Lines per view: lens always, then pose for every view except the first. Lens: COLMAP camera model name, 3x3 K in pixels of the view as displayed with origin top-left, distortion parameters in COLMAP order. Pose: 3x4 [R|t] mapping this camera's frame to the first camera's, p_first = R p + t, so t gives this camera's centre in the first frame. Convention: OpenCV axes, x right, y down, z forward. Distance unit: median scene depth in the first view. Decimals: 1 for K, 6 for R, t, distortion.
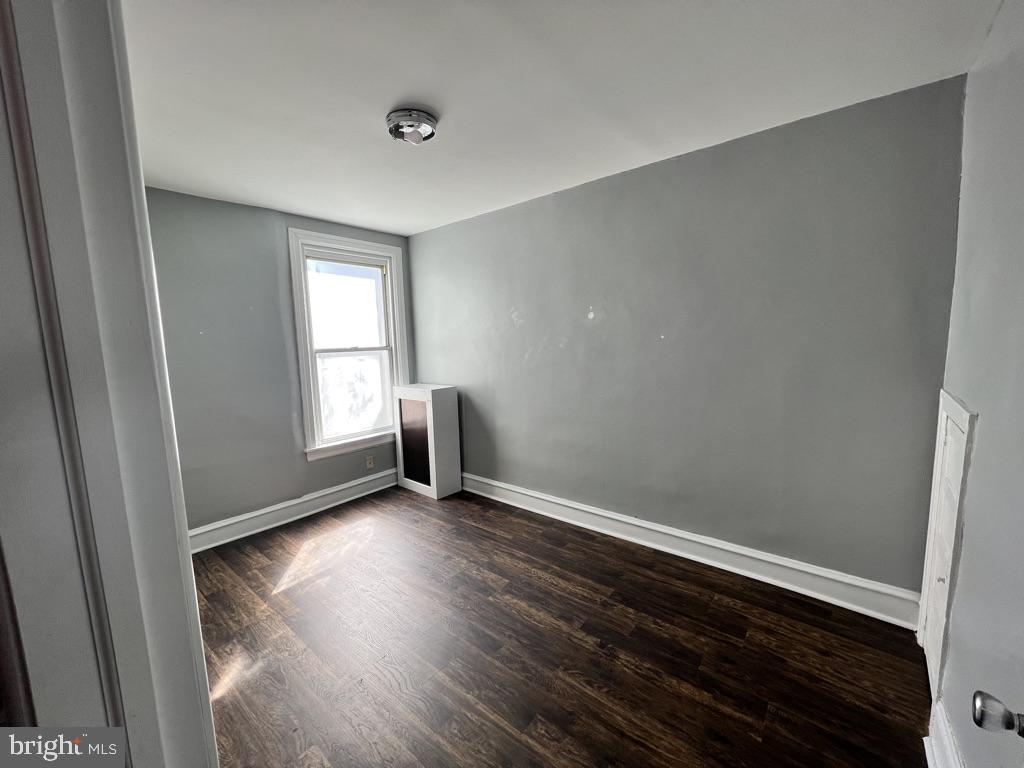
lens RADIAL K [[406.8, 0, 513.7], [0, 406.8, 386.7], [0, 0, 1]] dist [-0.001606, 0.000281]
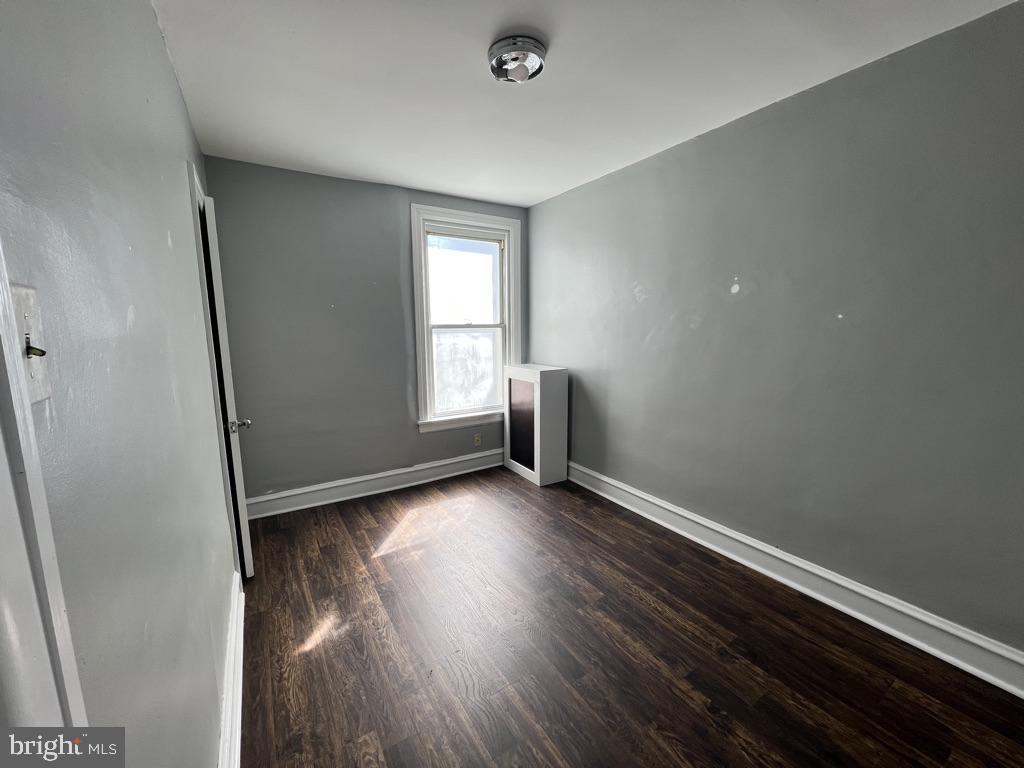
lens RADIAL K [[395.4, 0, 520.9], [0, 395.4, 387.1], [0, 0, 1]] dist [-0.000066, 0.000036]
pose [[0.951482, 0.068425, -0.300001, 0.041300], [-0.054933, 0.997072, 0.053188, -0.001279], [0.302762, -0.034128, 0.952455, 0.148033]]
